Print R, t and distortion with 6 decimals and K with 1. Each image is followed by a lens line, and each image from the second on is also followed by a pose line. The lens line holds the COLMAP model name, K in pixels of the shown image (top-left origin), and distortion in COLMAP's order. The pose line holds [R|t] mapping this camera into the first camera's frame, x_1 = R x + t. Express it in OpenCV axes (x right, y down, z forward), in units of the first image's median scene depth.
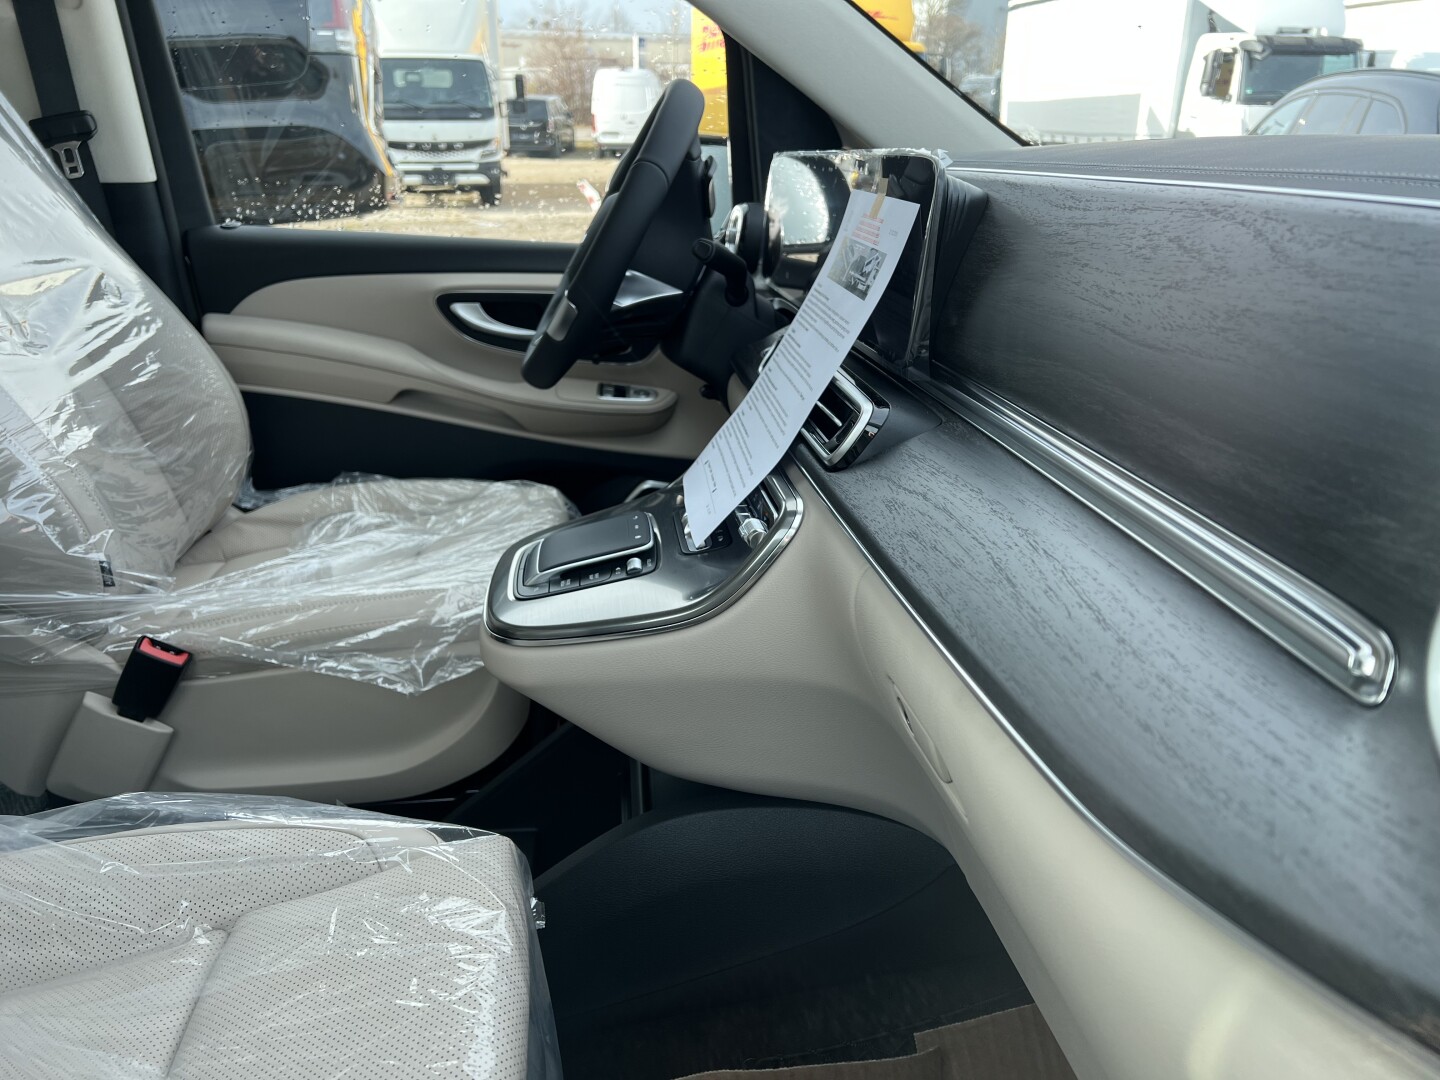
lens RADIAL K [[1086.6, 0, 717.8], [0, 1086.6, 541.6], [0, 0, 1]] dist [-0.000285, -0.021120]
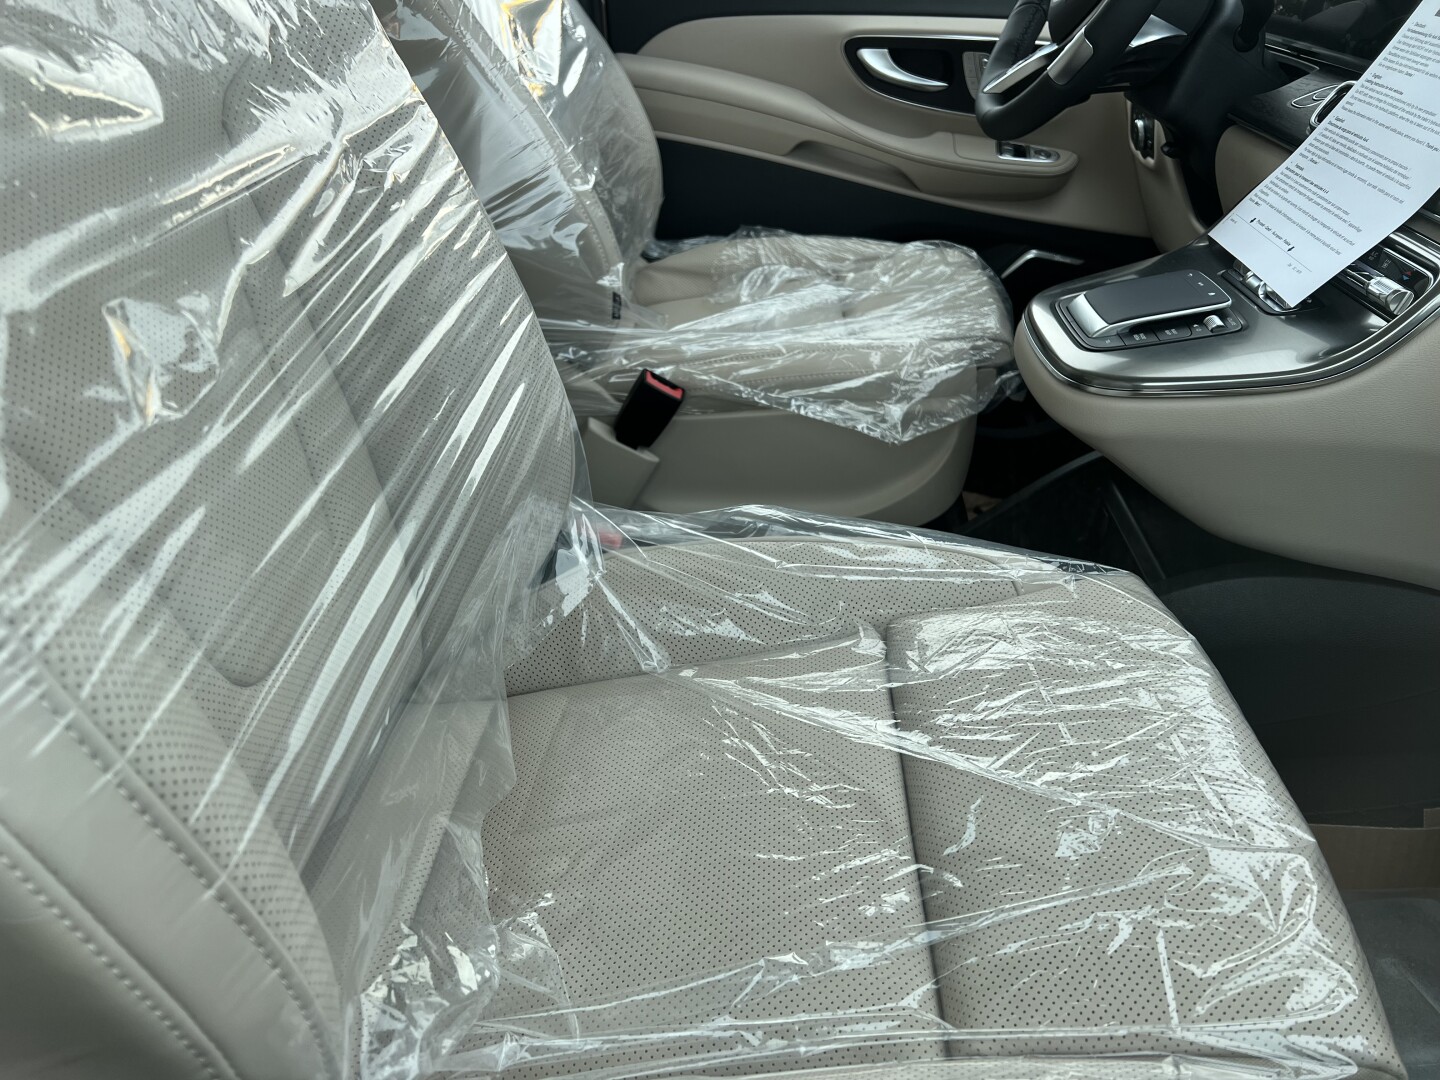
lens RADIAL K [[1086.6, 0, 719.2], [0, 1086.6, 546.4], [0, 0, 1]] dist [-0.000285, -0.021120]
pose [[0.980452, 0.094593, -0.172525, -0.190116], [-0.058480, 0.977325, 0.203511, 0.026540], [0.187864, -0.189444, 0.963752, -0.032756]]
